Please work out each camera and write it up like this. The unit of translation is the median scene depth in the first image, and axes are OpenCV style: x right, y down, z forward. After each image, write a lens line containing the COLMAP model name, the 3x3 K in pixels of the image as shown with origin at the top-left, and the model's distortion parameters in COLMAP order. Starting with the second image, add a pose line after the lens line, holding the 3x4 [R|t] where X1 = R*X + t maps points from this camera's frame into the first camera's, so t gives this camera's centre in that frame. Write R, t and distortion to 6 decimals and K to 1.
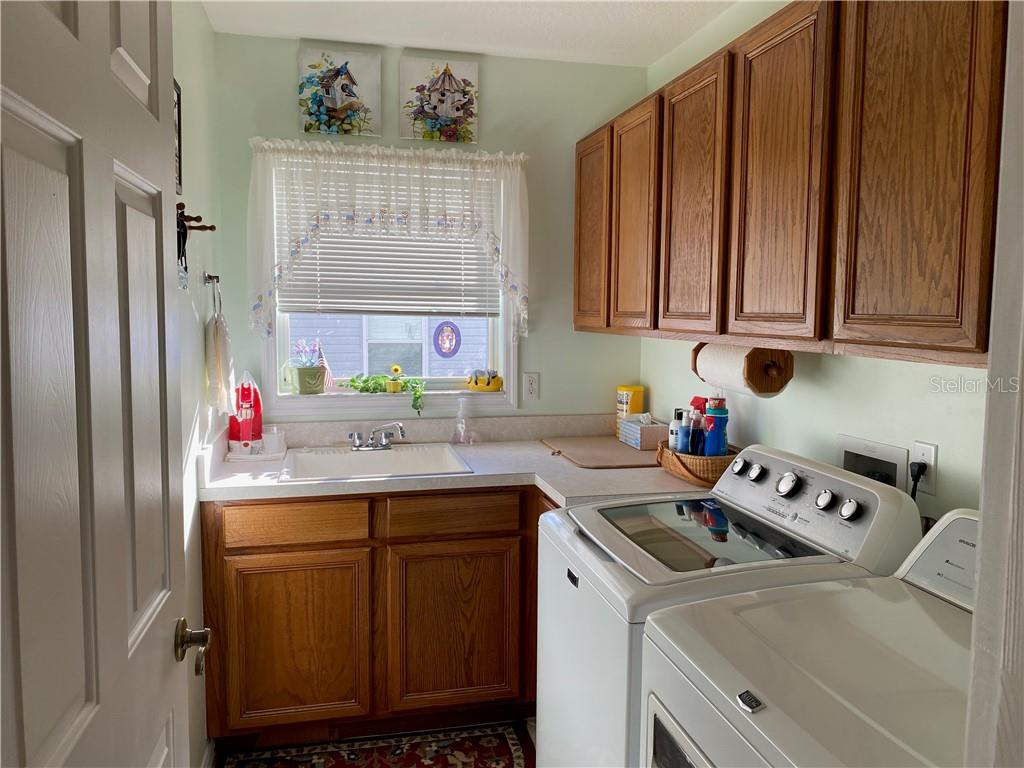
lens RADIAL K [[761.1, 0, 525.4], [0, 761.1, 381.0], [0, 0, 1]] dist [0.004765, -0.021634]
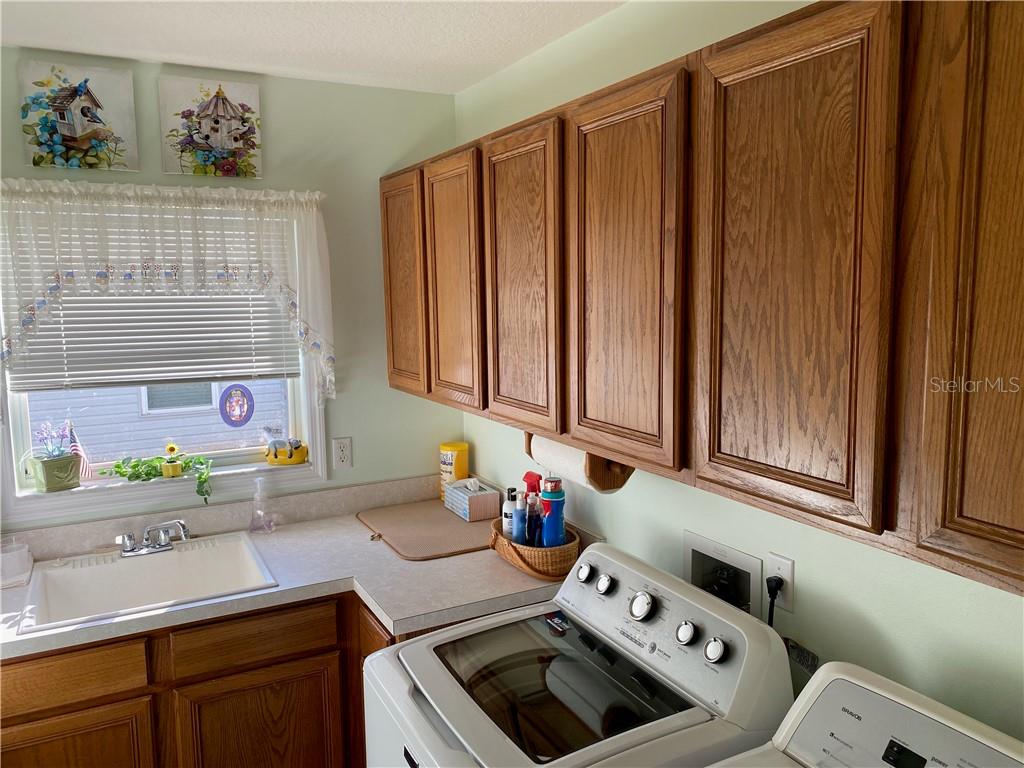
lens RADIAL K [[761.1, 0, 525.4], [0, 761.1, 381.0], [0, 0, 1]] dist [0.004765, -0.021634]
pose [[0.967305, -0.049413, 0.248755, -0.001945], [0.043426, 0.998621, 0.029503, -0.123266], [-0.249869, -0.017736, 0.968117, 0.121021]]
